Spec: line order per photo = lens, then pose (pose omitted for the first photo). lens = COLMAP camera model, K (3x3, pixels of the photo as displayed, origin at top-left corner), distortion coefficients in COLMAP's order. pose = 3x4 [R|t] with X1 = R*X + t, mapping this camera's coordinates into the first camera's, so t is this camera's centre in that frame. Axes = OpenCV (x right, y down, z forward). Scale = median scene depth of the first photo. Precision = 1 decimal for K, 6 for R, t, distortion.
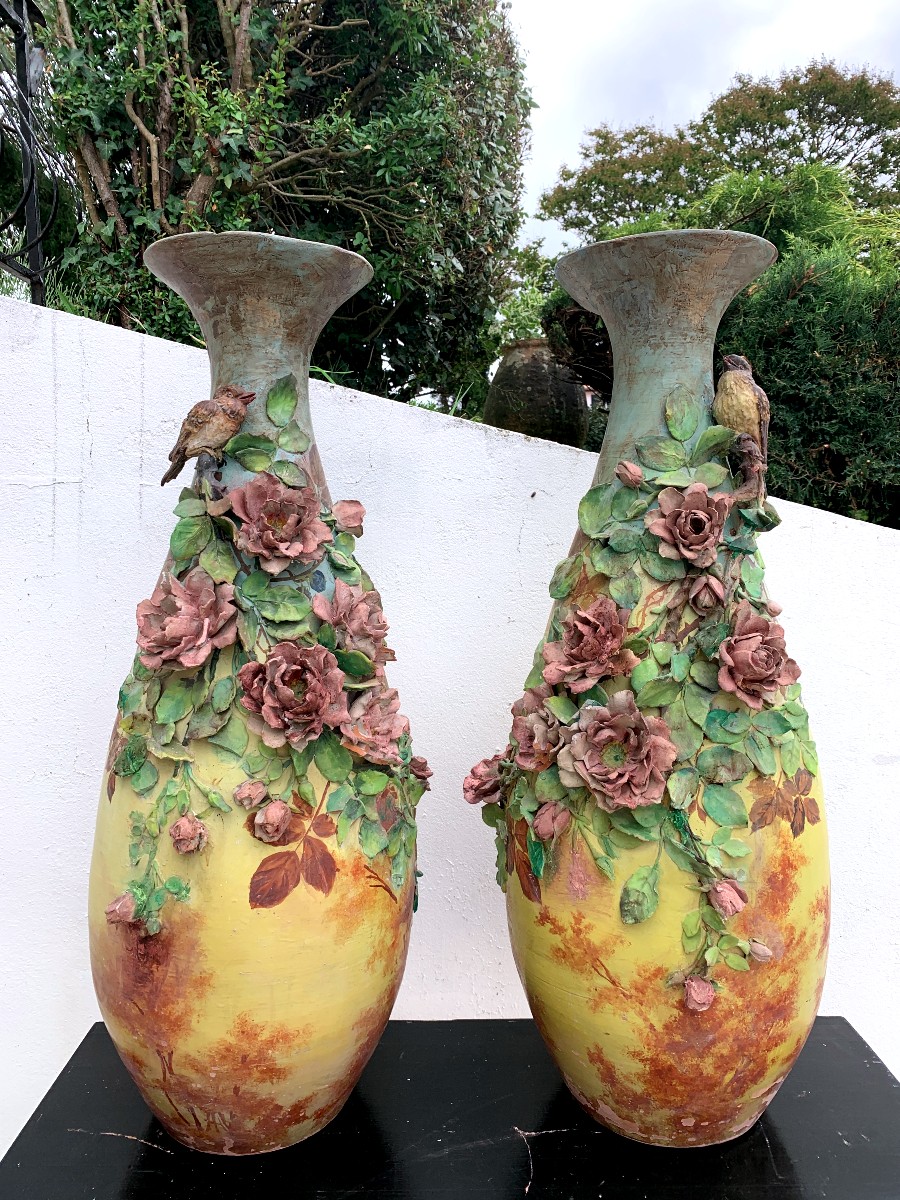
lens RADIAL K [[911.1, 0, 446.5], [0, 911.1, 586.9], [0, 0, 1]] dist [0.065060, -0.096370]
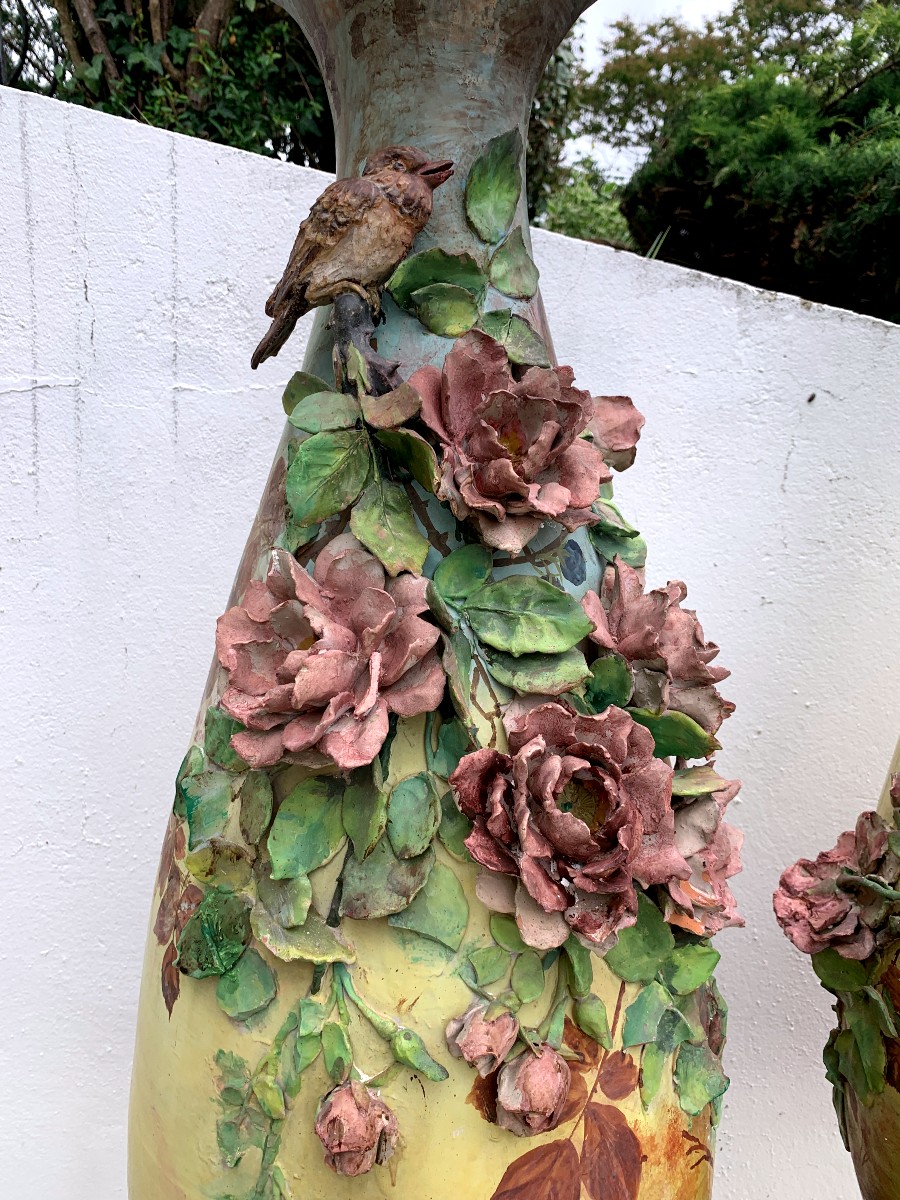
lens RADIAL K [[933.5, 0, 450.5], [0, 933.5, 584.9], [0, 0, 1]] dist [0.005080, -0.005422]
pose [[0.999914, -0.010230, 0.008196, -0.216166], [0.009660, 0.997720, 0.066788, -0.028735], [-0.008861, -0.066703, 0.997734, 0.510504]]
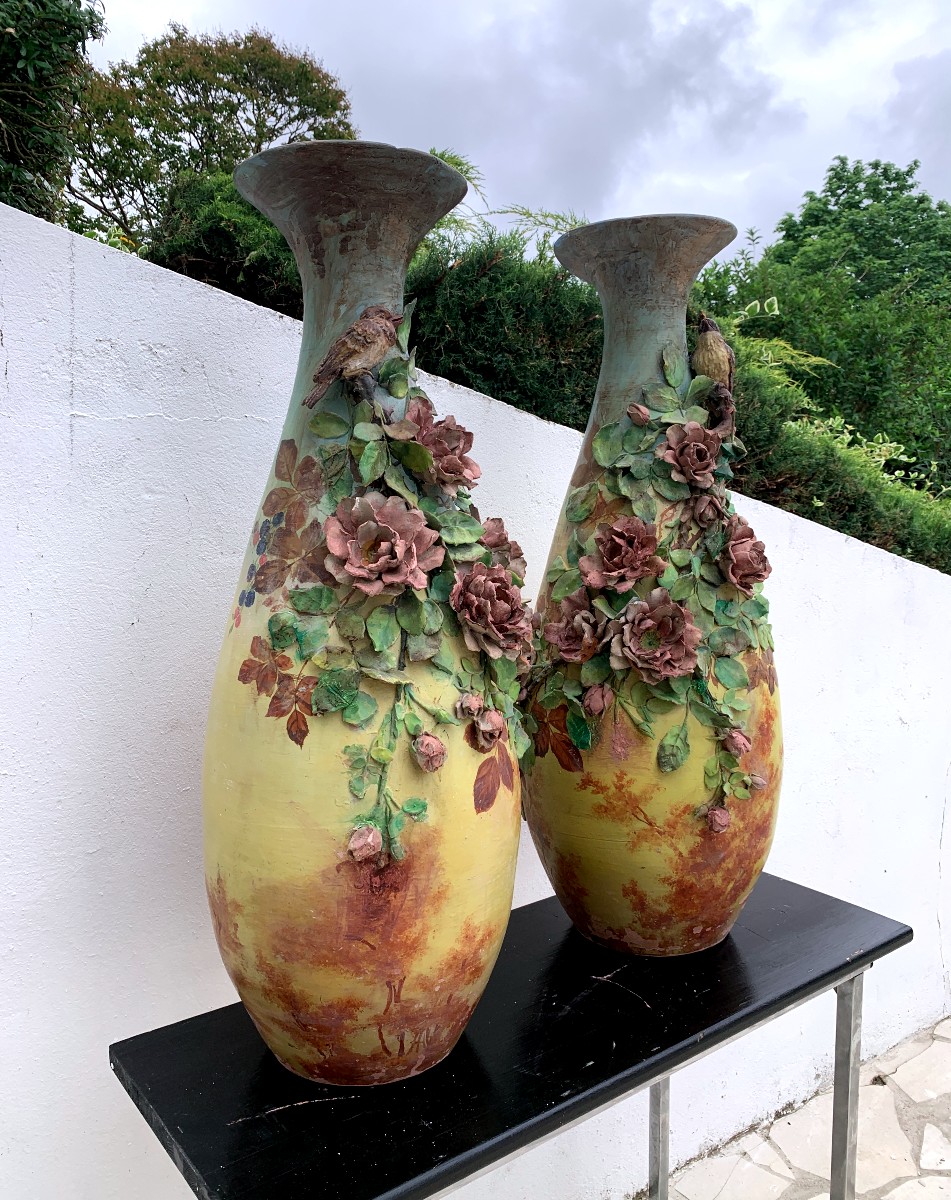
lens RADIAL K [[972.1, 0, 475.8], [0, 972.1, 625.8], [0, 0, 1]] dist [0.076588, -0.188184]
pose [[0.808288, -0.087471, 0.582254, -0.791276], [0.058042, 0.995924, 0.069042, 0.053138], [-0.585920, -0.022011, 0.810070, 0.088326]]
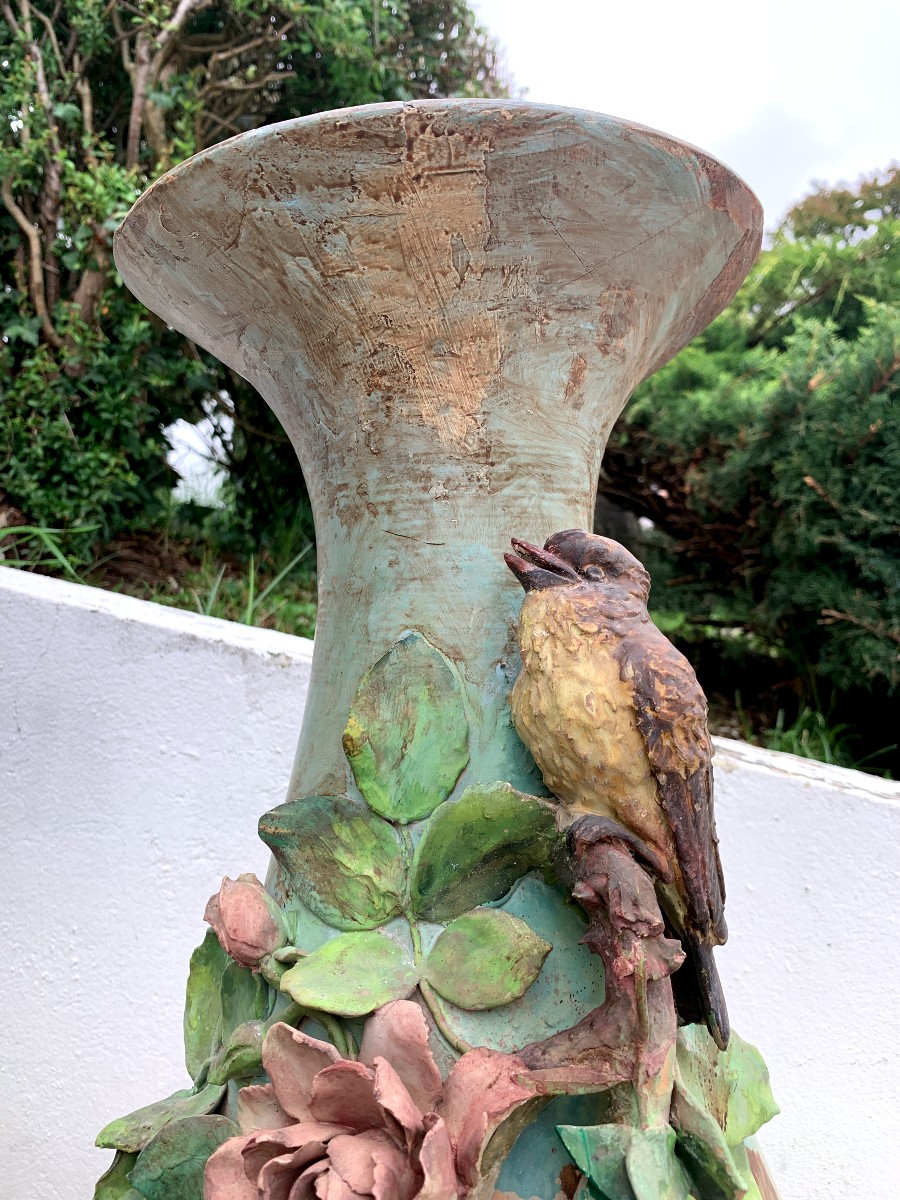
lens RADIAL K [[936.2, 0, 450.0], [0, 936.2, 600.0], [0, 0, 1]] dist [-0.003655, -0.003291]
pose [[0.995756, -0.019126, -0.090026, 0.276149], [0.008859, 0.993545, -0.113091, -0.200090], [0.091608, 0.111813, 0.989498, 0.705798]]
